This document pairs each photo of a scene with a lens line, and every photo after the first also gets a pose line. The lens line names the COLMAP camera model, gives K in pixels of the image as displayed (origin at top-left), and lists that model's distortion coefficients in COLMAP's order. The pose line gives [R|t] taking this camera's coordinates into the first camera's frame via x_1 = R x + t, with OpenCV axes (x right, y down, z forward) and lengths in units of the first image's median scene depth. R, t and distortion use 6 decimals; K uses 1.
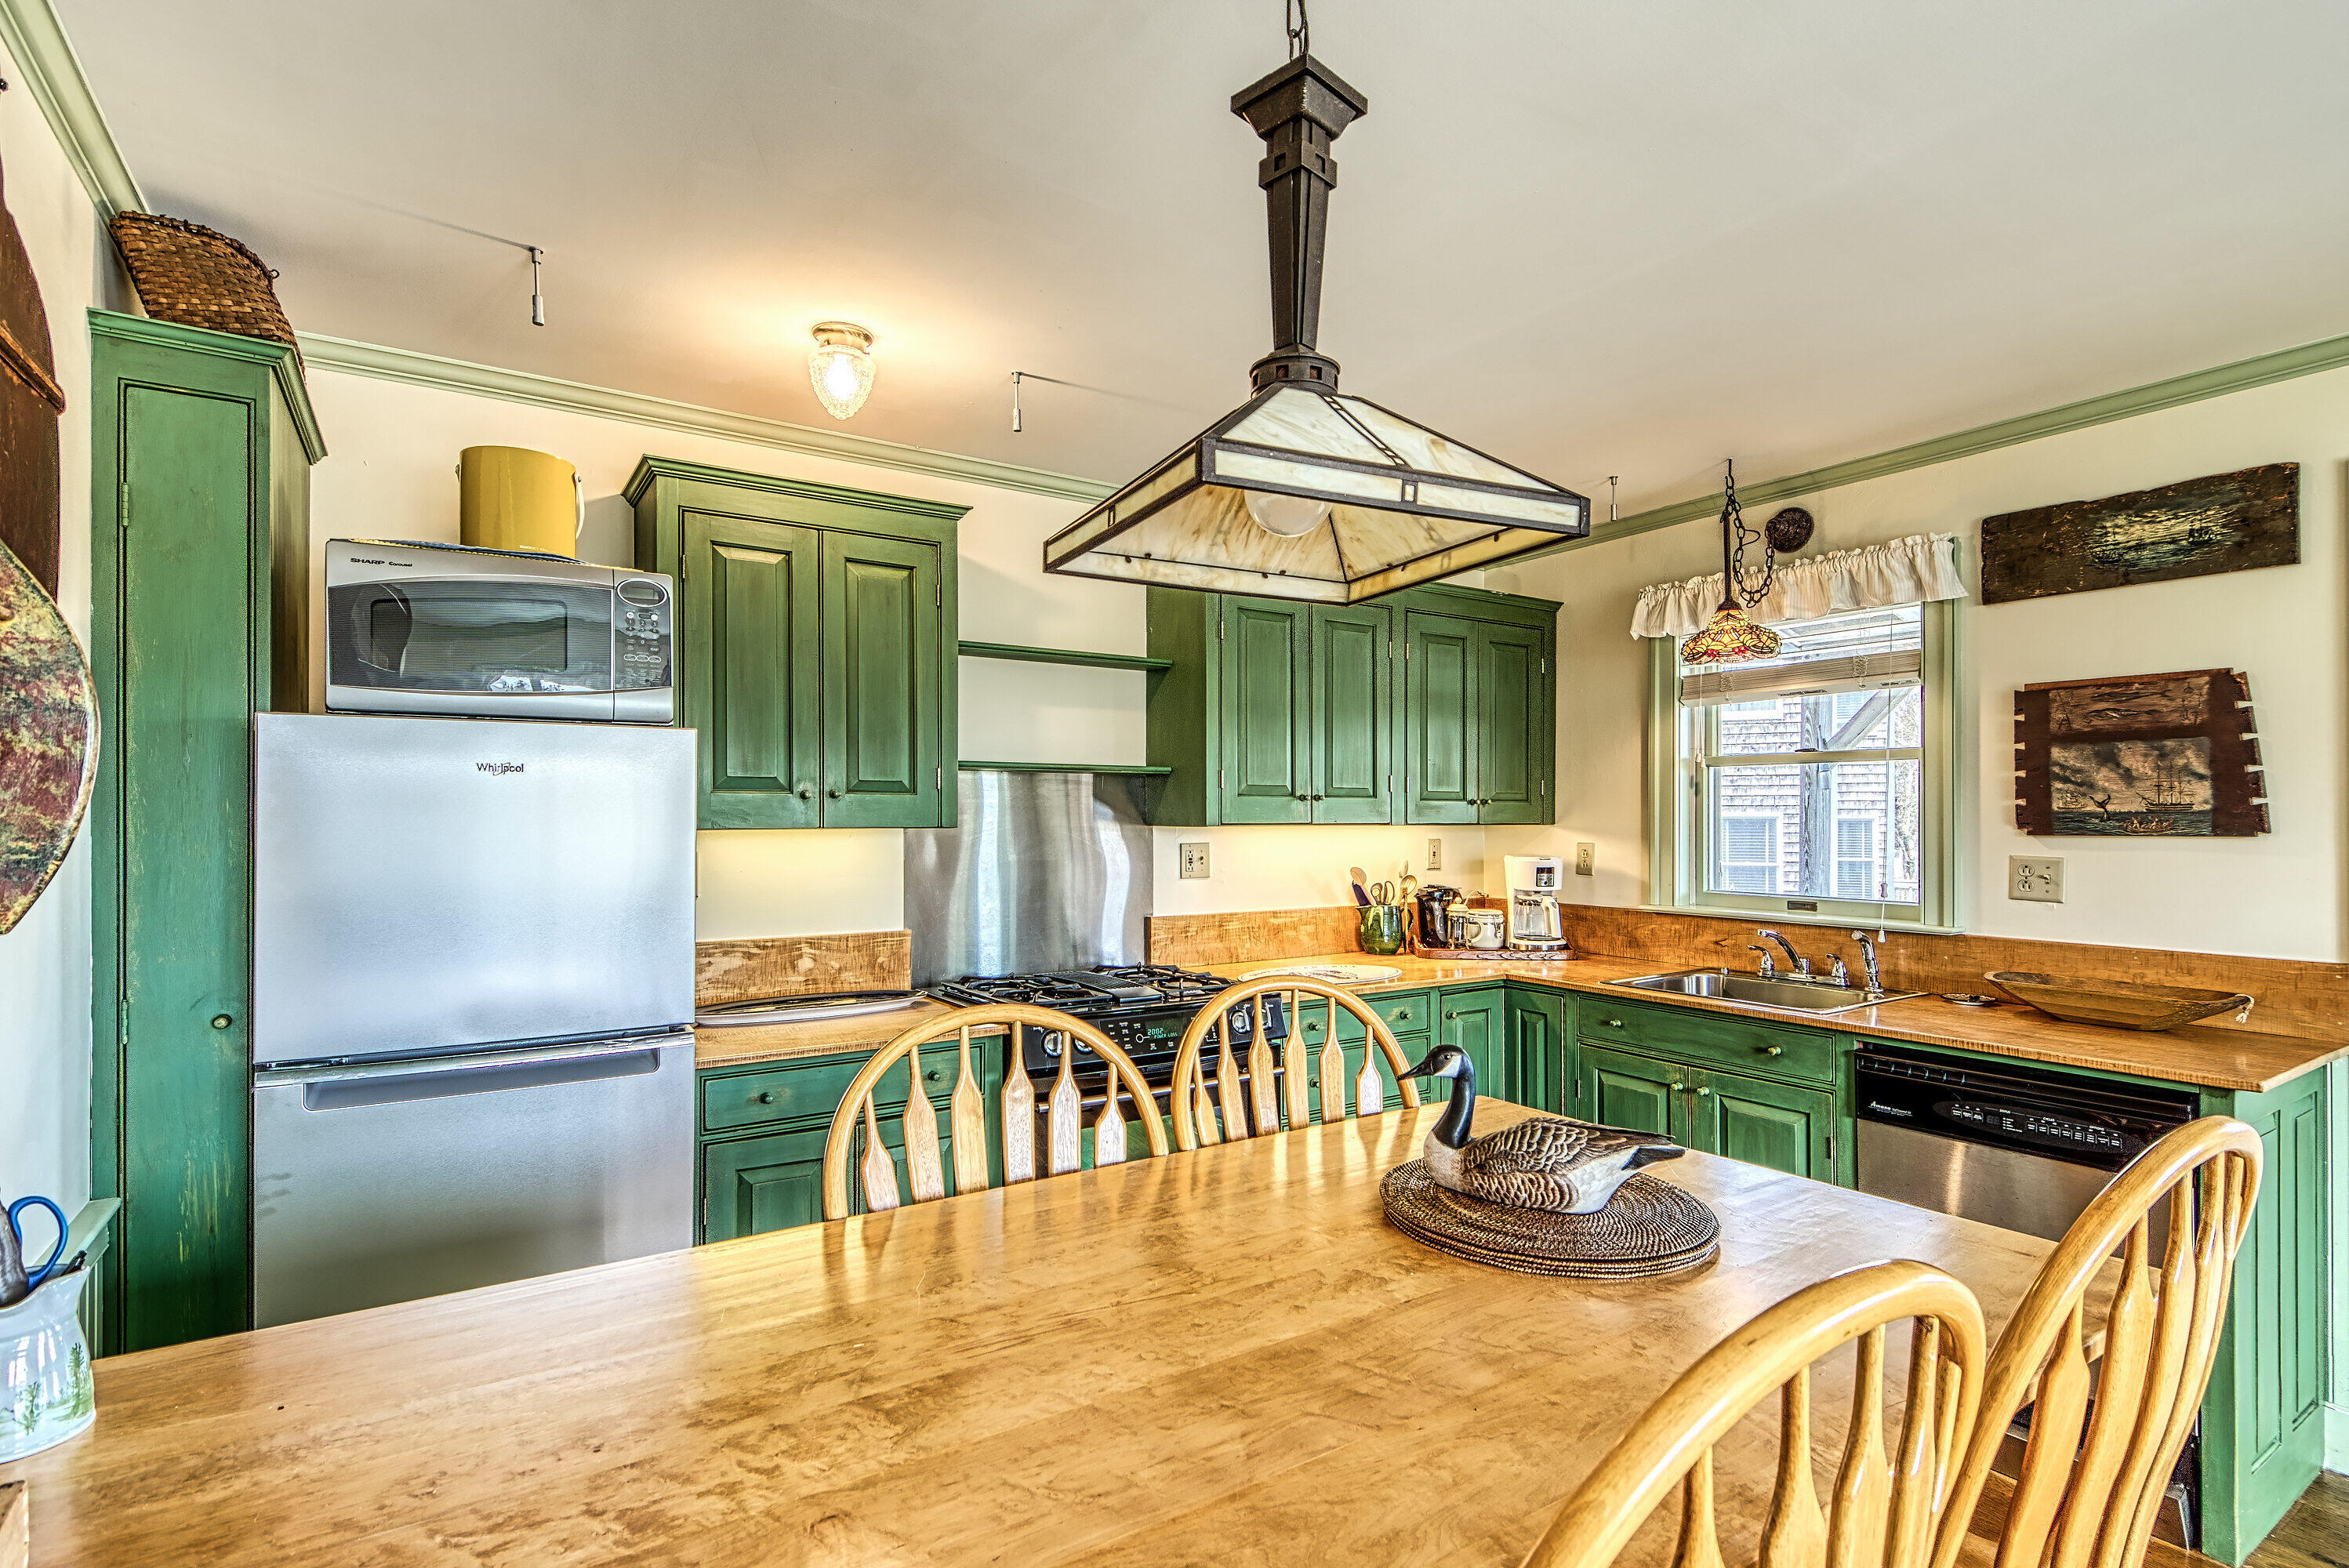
lens RADIAL K [[1128.6, 0, 1167.9], [0, 1128.6, 808.8], [0, 0, 1]] dist [0.021326, 0.000522]
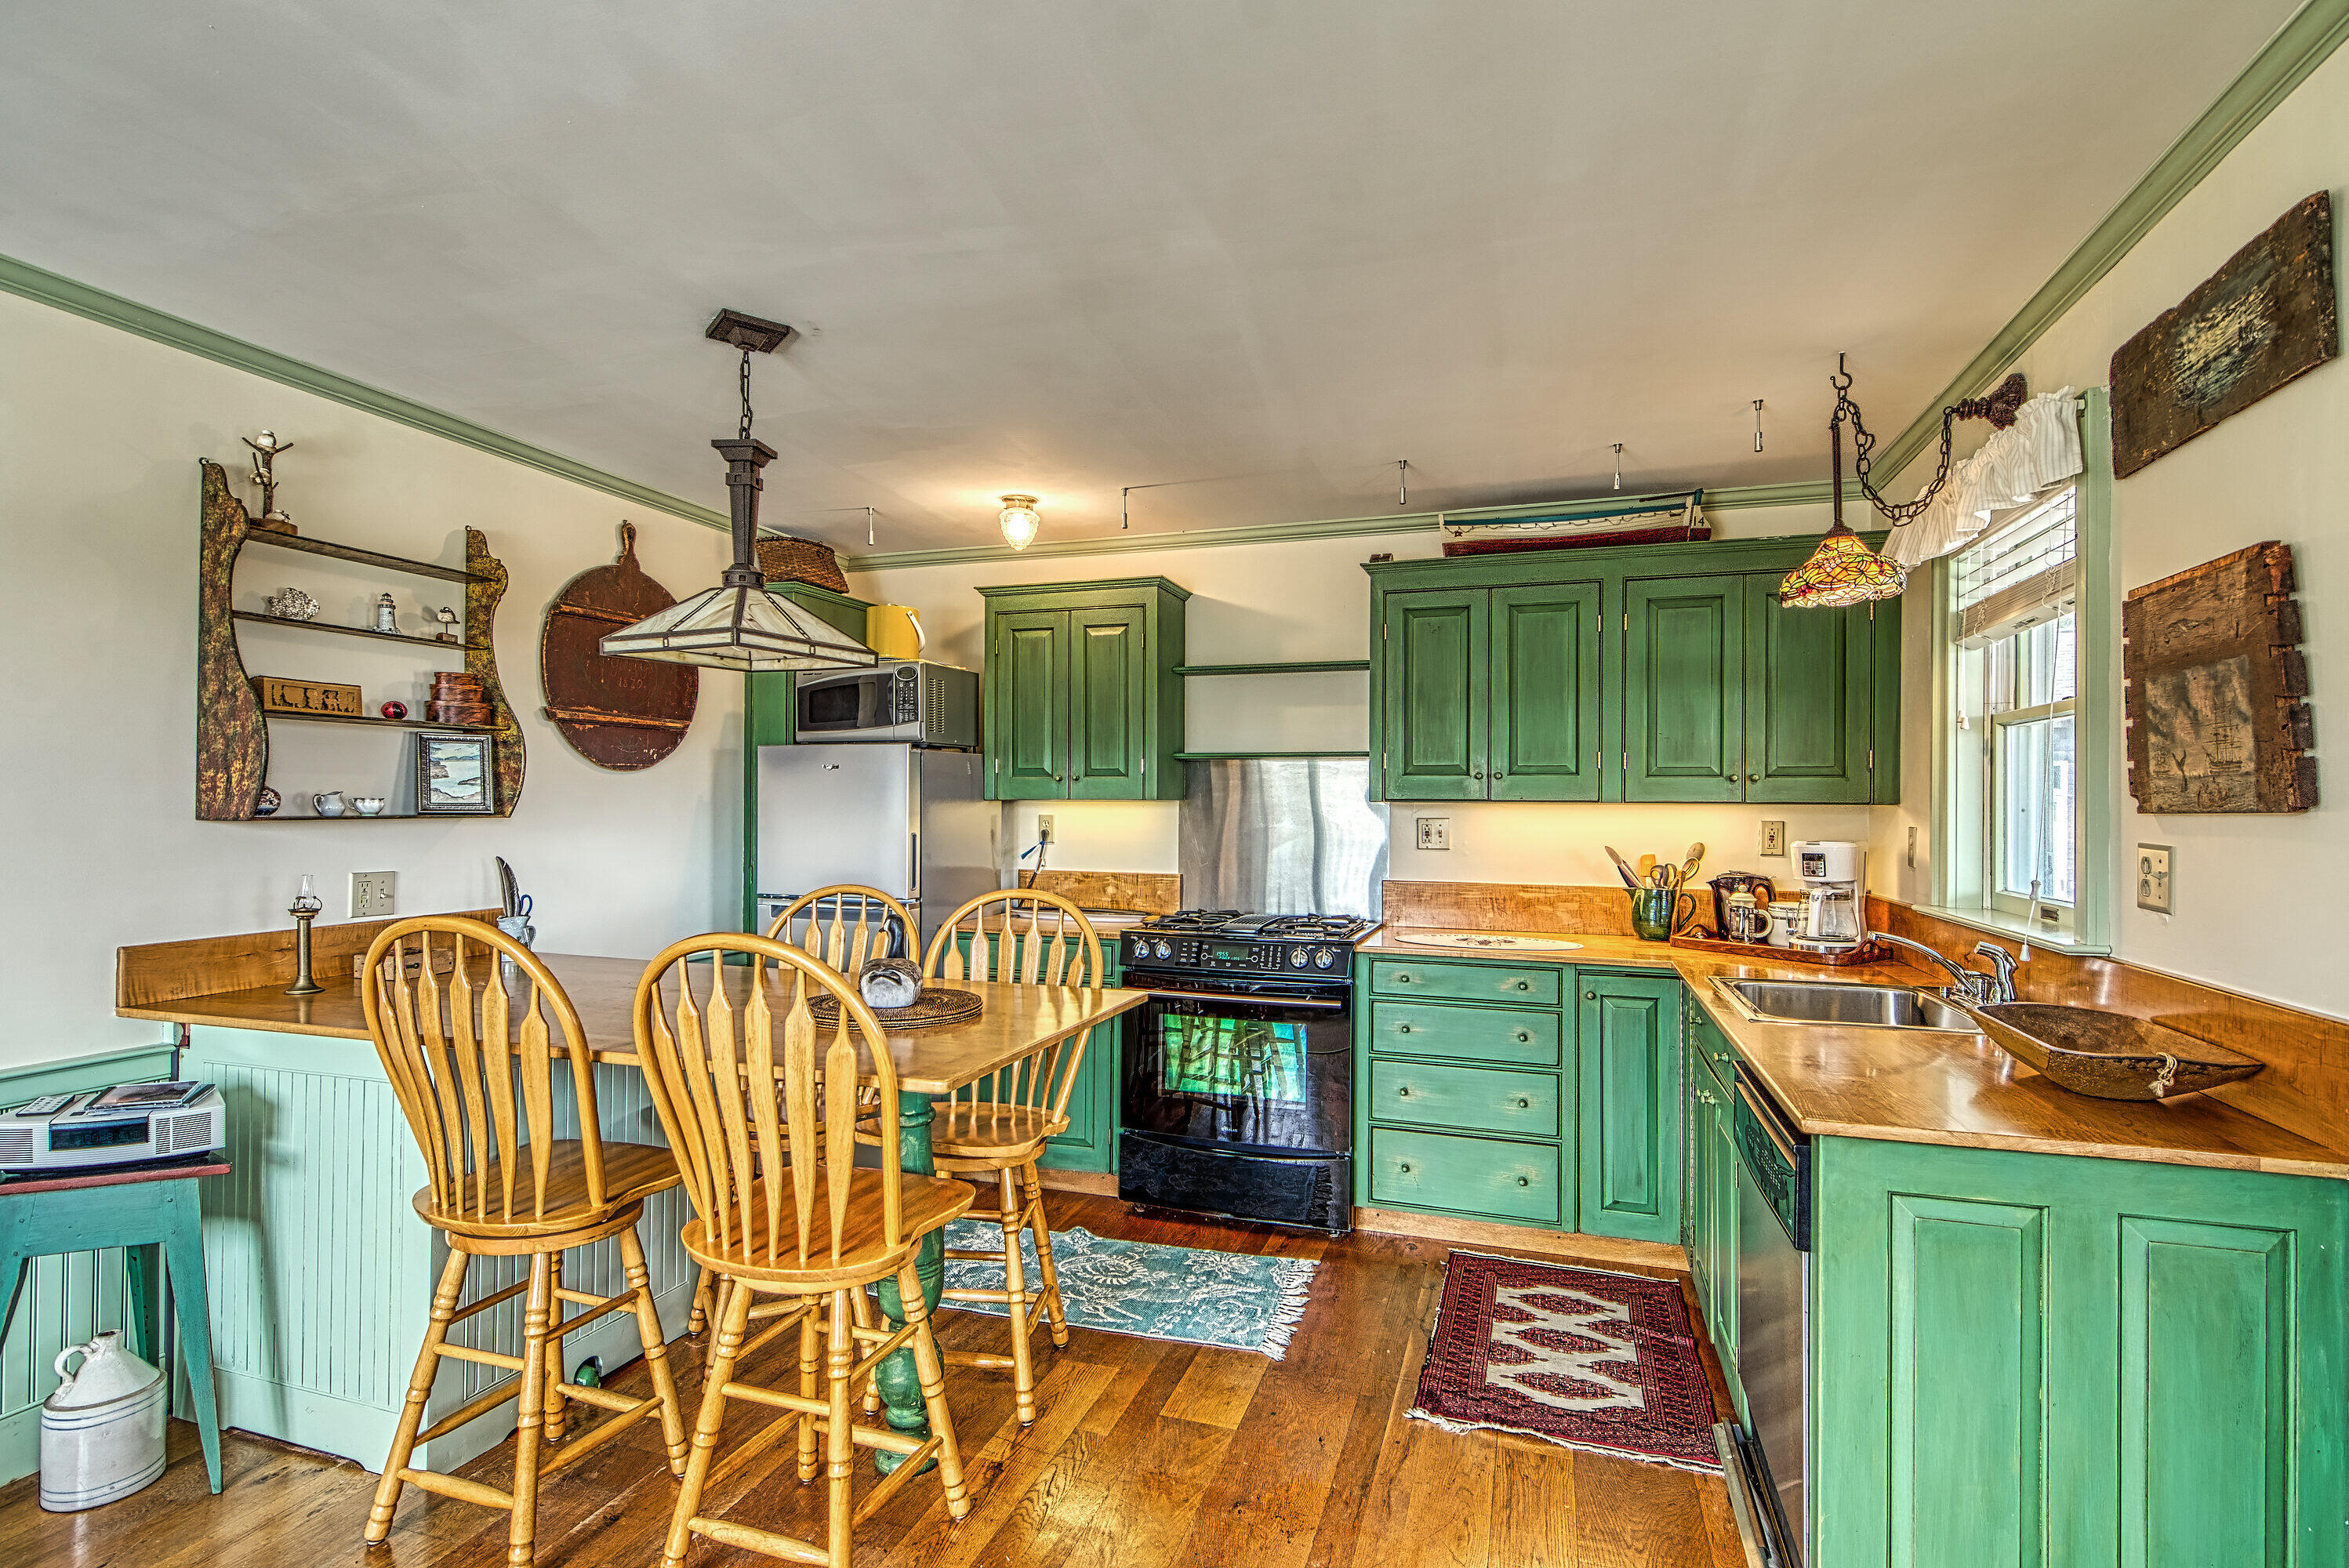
lens RADIAL K [[1128.6, 0, 1151.3], [0, 1128.6, 788.8], [0, 0, 1]] dist [0.021326, 0.000522]
pose [[0.611958, -0.007708, -0.790853, 0.787928], [-0.000732, 0.999947, -0.010312, 0.013899], [0.790890, 0.006890, 0.611919, 0.097399]]
